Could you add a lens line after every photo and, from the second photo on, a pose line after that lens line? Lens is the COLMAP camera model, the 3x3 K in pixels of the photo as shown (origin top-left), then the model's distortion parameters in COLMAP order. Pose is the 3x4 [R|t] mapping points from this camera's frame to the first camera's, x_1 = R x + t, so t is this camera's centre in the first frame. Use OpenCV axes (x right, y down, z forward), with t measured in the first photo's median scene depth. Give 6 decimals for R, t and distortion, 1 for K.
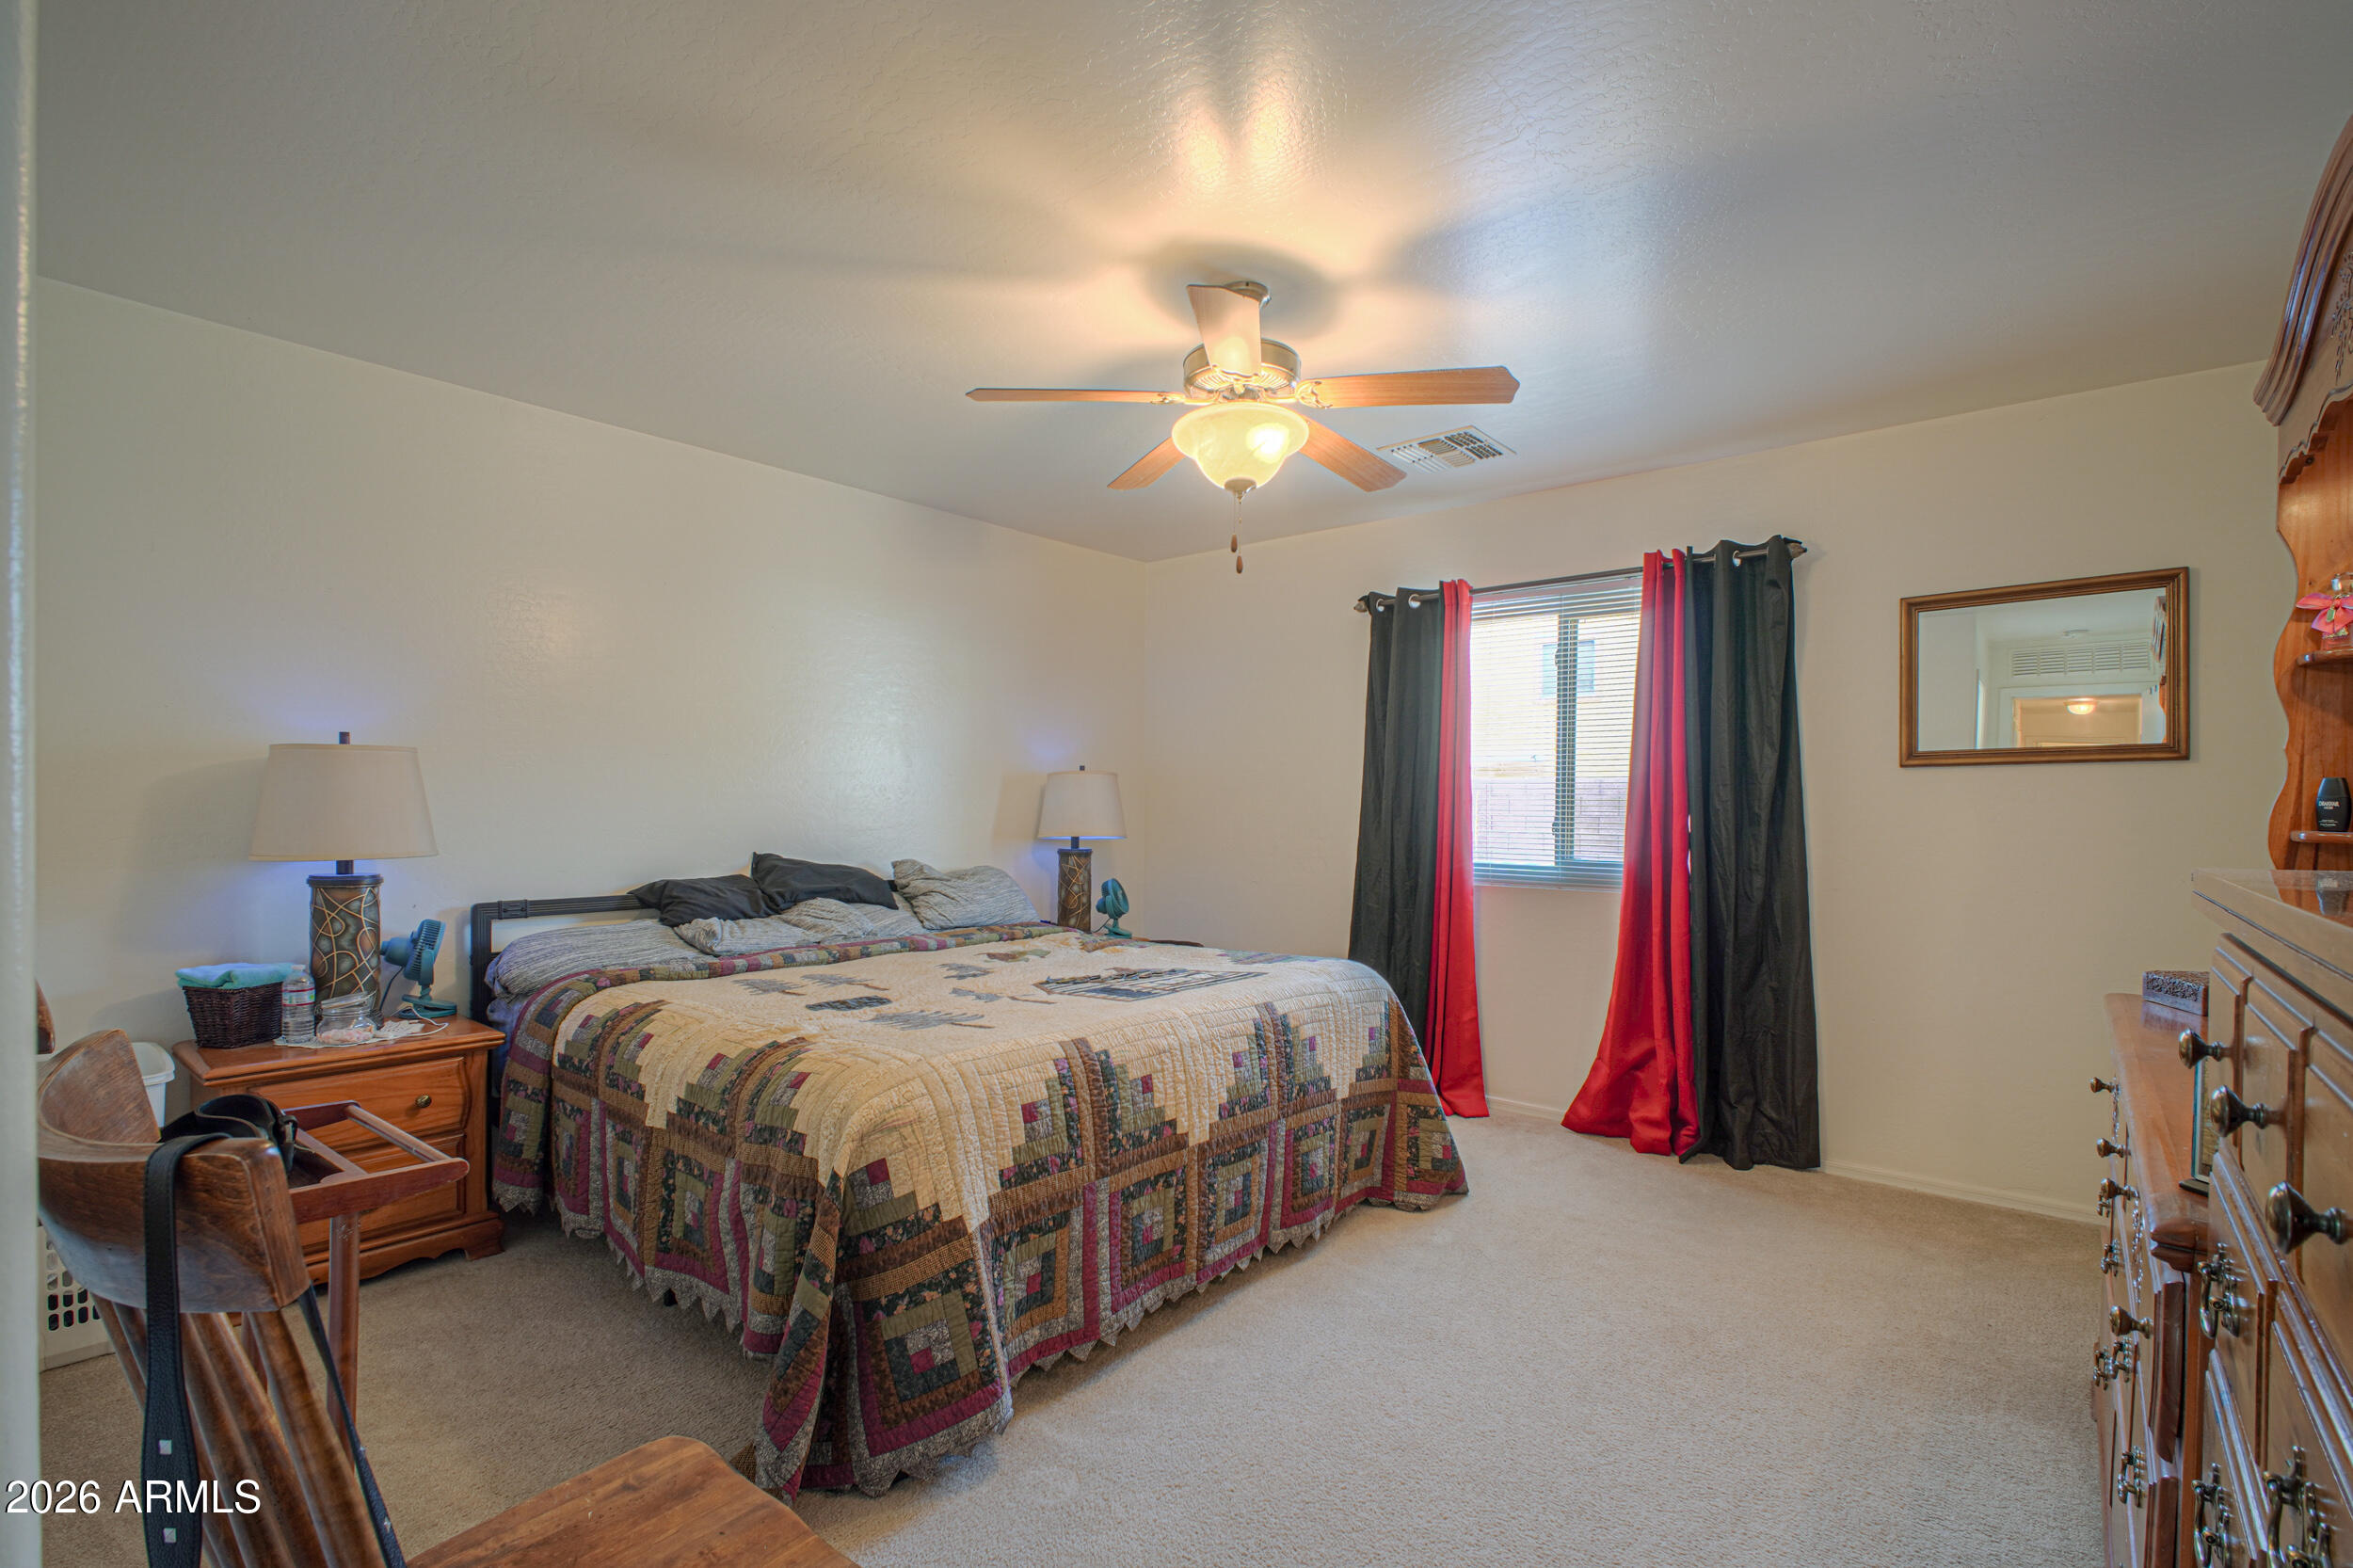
lens RADIAL K [[1073.1, 0, 1178.8], [0, 1073.1, 837.7], [0, 0, 1]] dist [-0.012340, 0.000182]
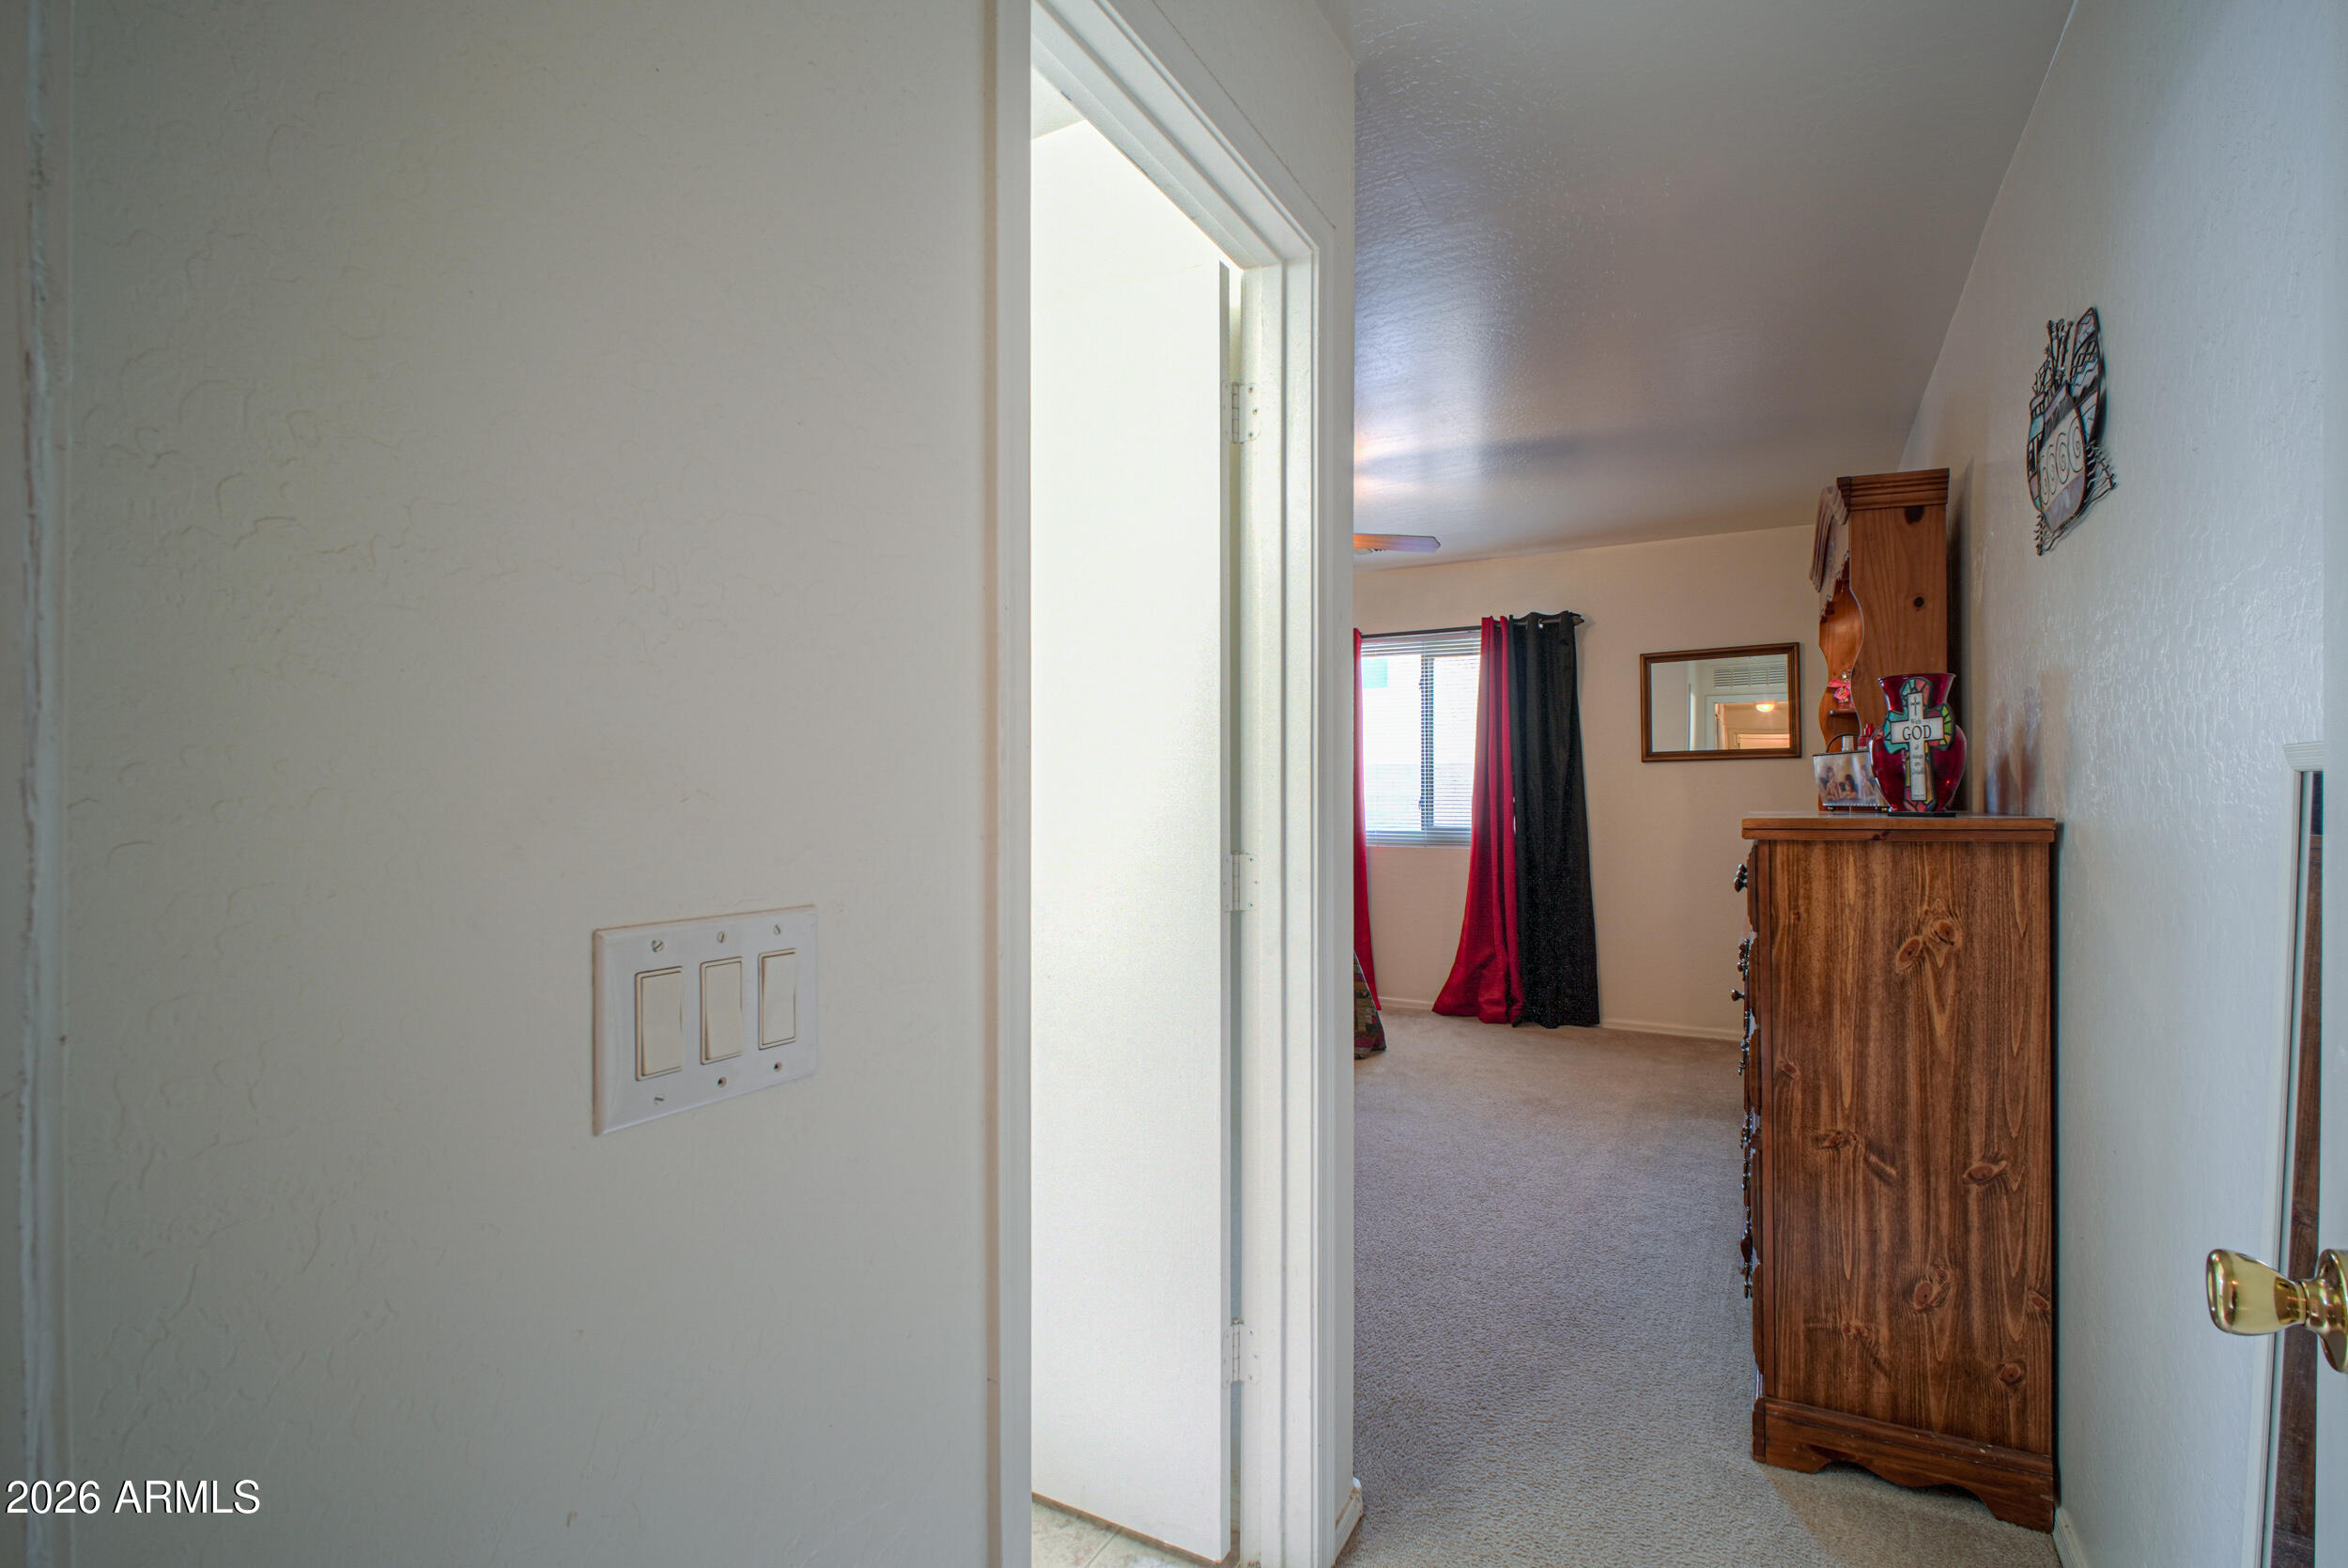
lens RADIAL K [[1076.8, 0, 1185.4], [0, 1076.8, 796.5], [0, 0, 1]] dist [0.012391, -0.015395]
pose [[0.980664, -0.009544, 0.195466, -0.266578], [0.013157, 0.999766, -0.017192, 0.002209], [-0.195256, 0.019431, 0.980560, -0.385511]]
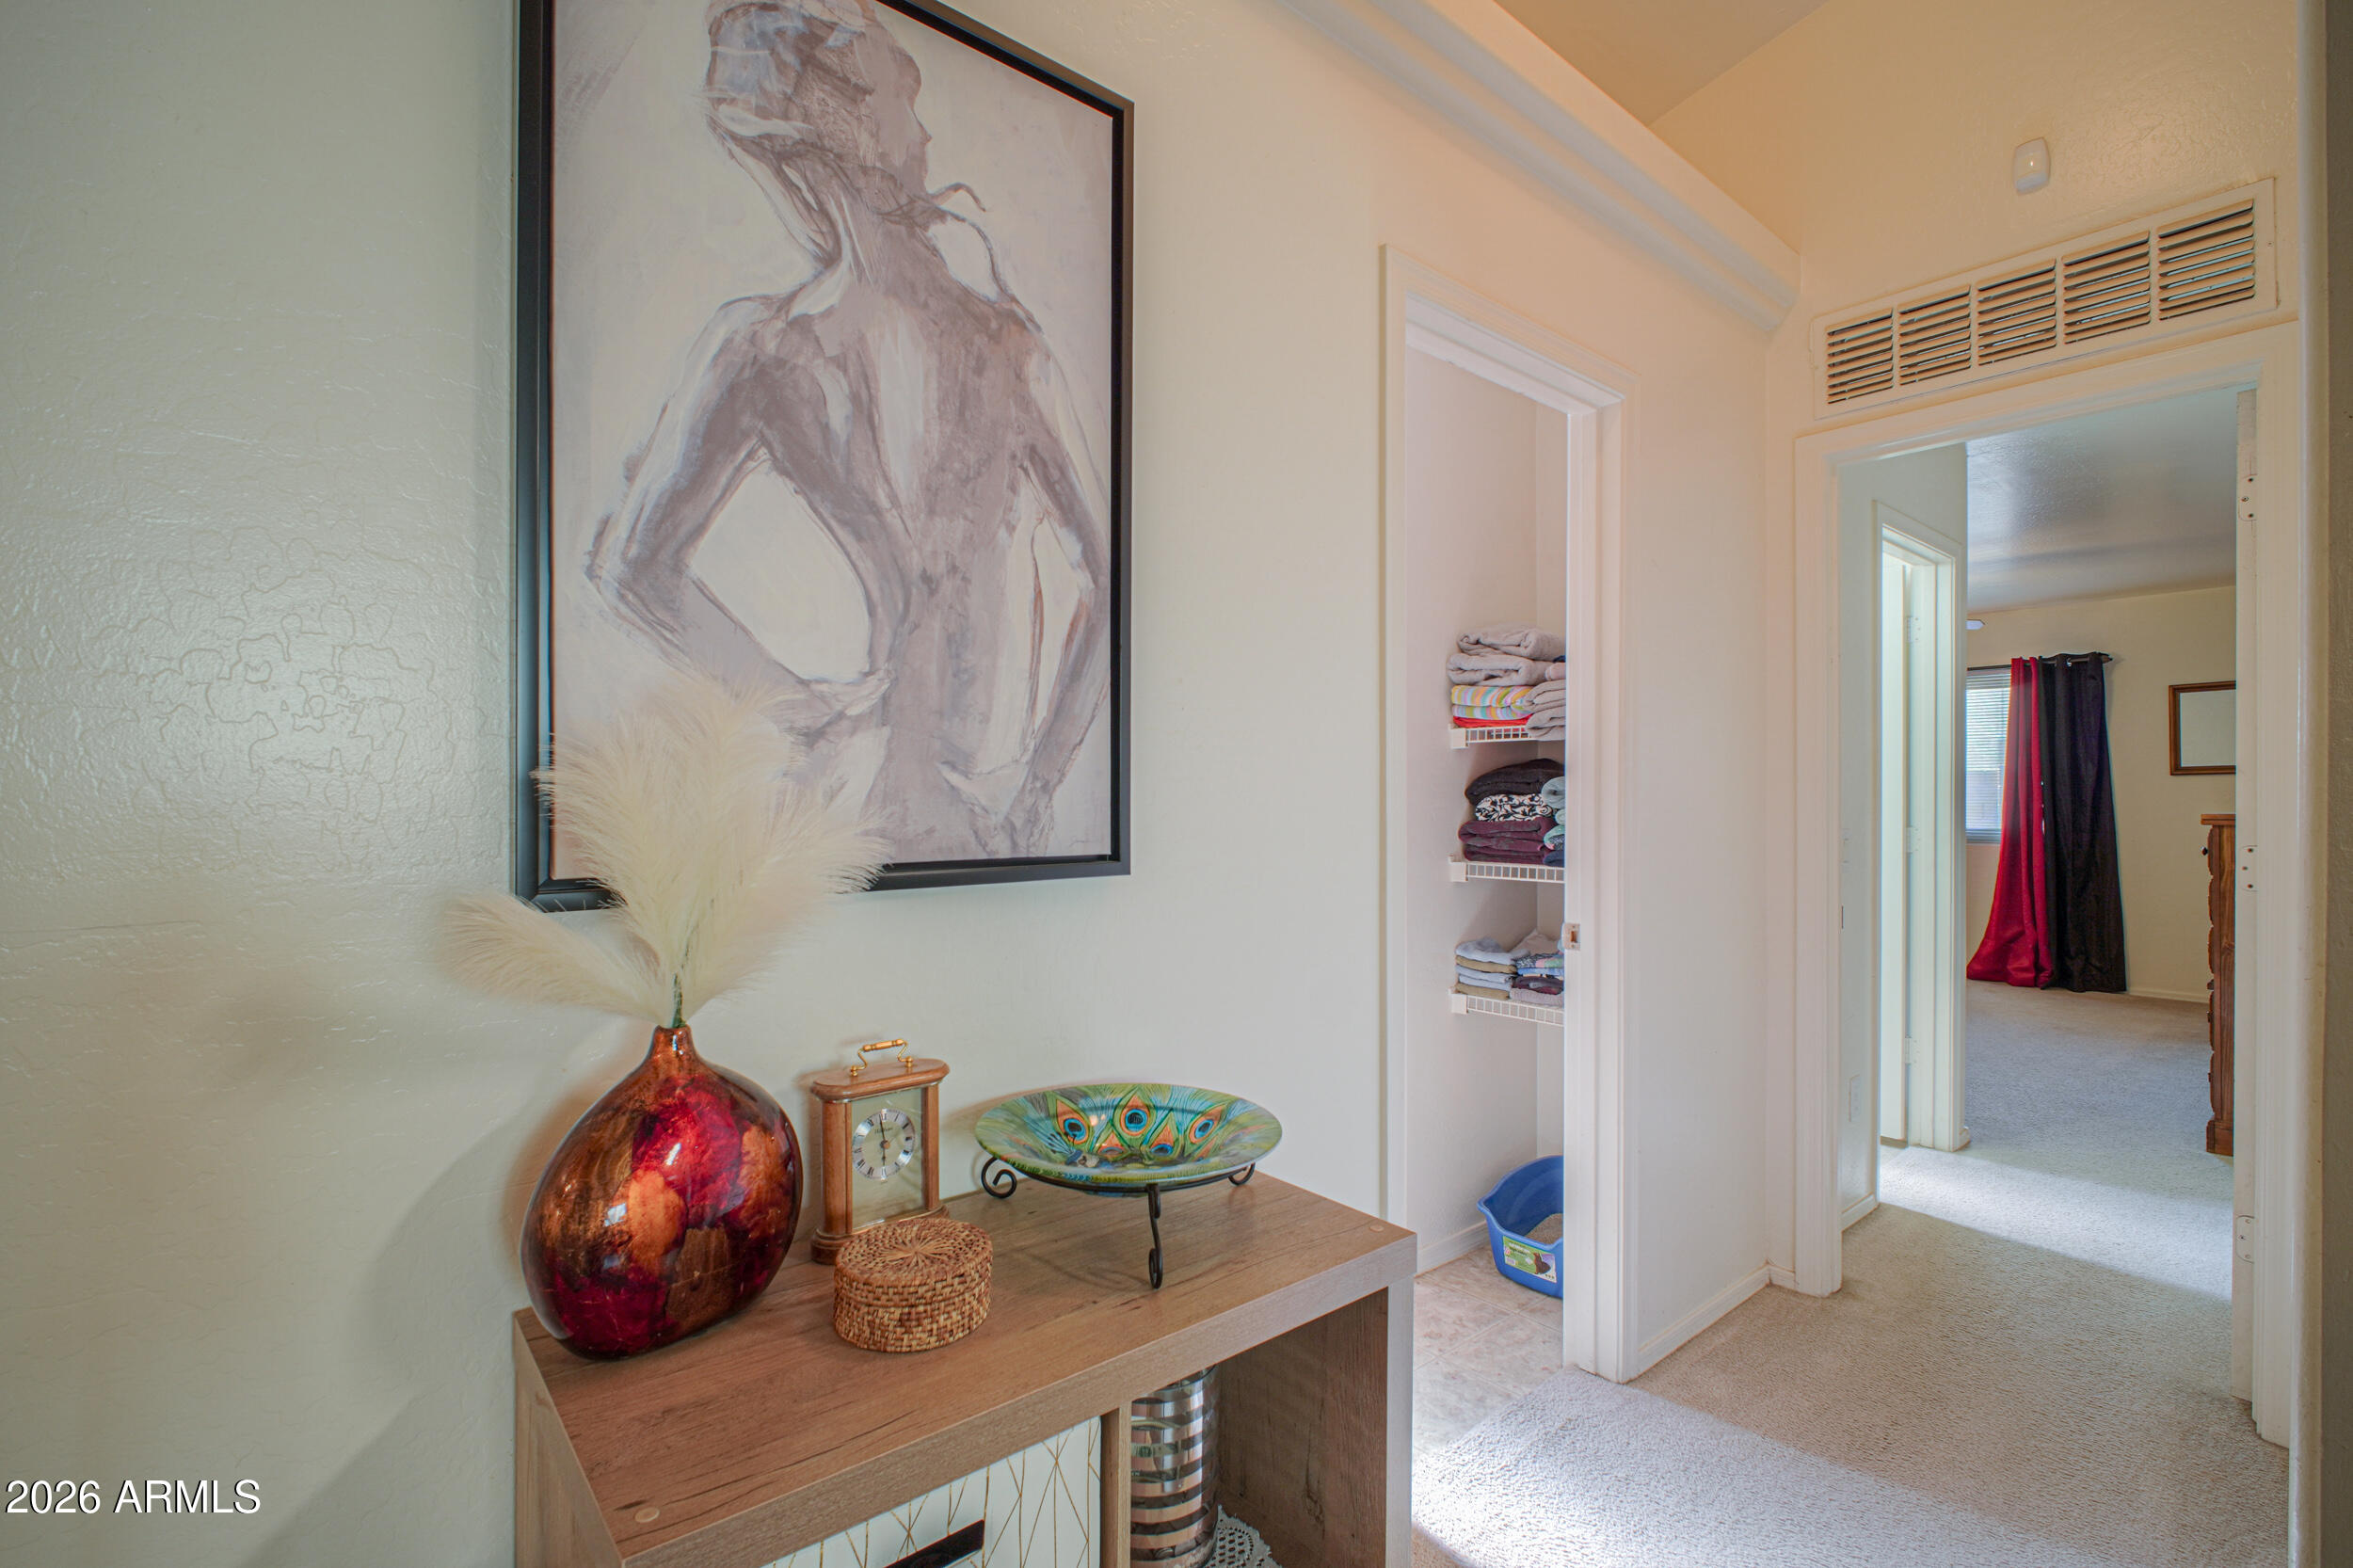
lens RADIAL K [[1079.2, 0, 1187.9], [0, 1079.2, 796.5], [0, 0, 1]] dist [0.012391, -0.015395]
pose [[0.986313, -0.004429, -0.164824, -0.666006], [0.000481, 0.999712, -0.023983, 0.014857], [0.164883, 0.023576, 0.986031, -1.074689]]
